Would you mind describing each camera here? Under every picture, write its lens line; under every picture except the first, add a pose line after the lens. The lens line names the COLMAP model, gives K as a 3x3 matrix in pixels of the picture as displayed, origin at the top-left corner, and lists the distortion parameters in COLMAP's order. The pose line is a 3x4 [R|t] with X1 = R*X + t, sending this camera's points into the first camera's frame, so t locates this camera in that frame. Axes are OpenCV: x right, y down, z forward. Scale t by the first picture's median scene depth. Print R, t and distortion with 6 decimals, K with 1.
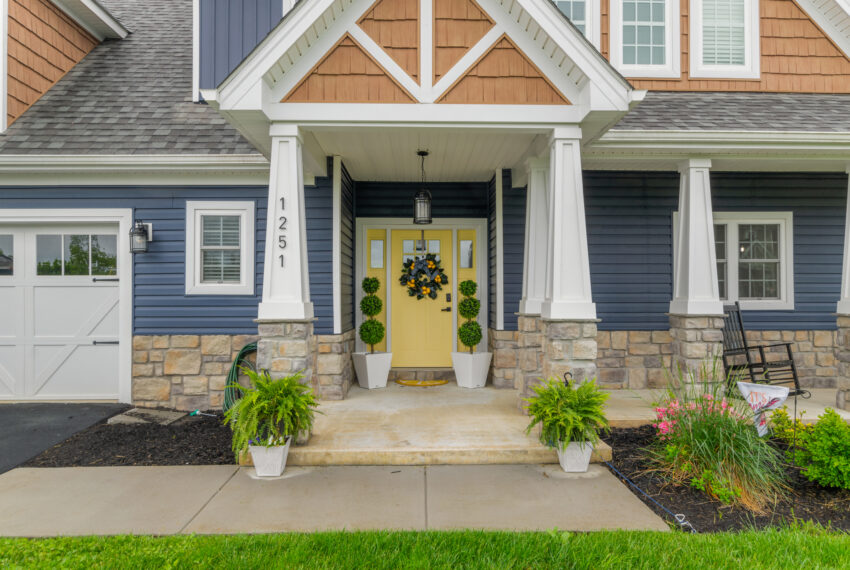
lens RADIAL K [[540.3, 0, 453.7], [0, 540.3, 293.8], [0, 0, 1]] dist [-0.000172, 0.000205]
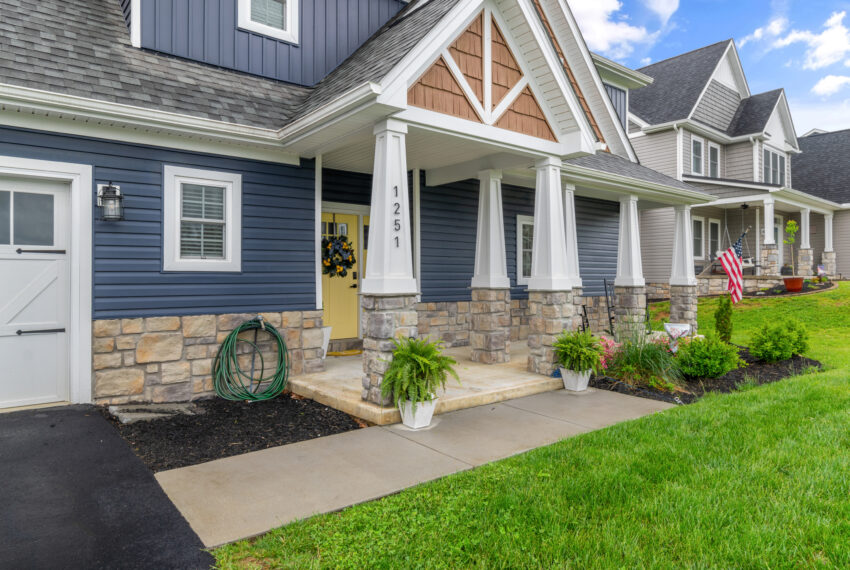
lens RADIAL K [[511.3, 0, 437.9], [0, 511.3, 274.0], [0, 0, 1]] dist [0.004264, 0.000981]
pose [[0.805295, 0.005026, 0.592853, -0.625262], [-0.005474, 0.999984, -0.001041, 0.005061], [-0.592849, -0.002406, 0.805310, 0.059389]]
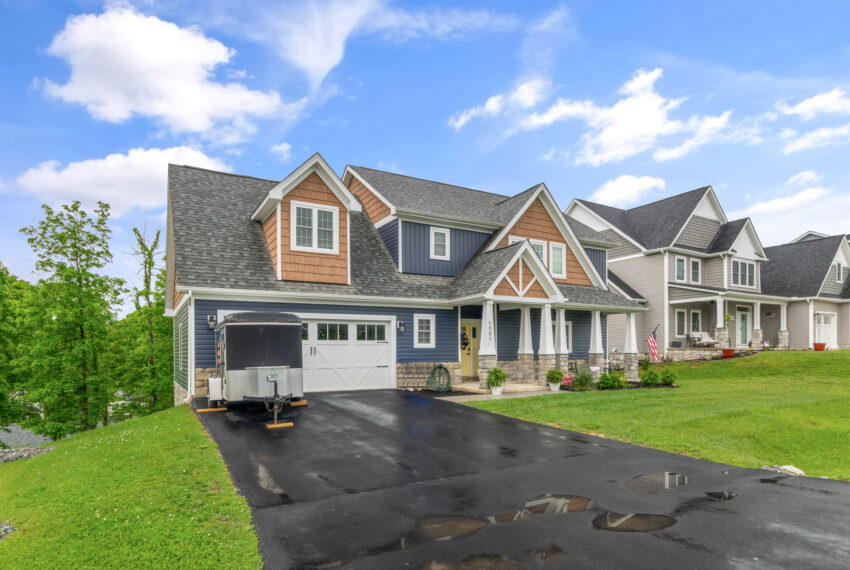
lens RADIAL K [[450.6, 0, 457.3], [0, 450.6, 352.4], [0, 0, 1]] dist [-0.000763, -0.000158]
pose [[0.869828, -0.004623, 0.493333, -1.413236], [-0.000597, 0.999945, 0.010423, 0.000256], [-0.493355, -0.009361, 0.869778, -1.073399]]
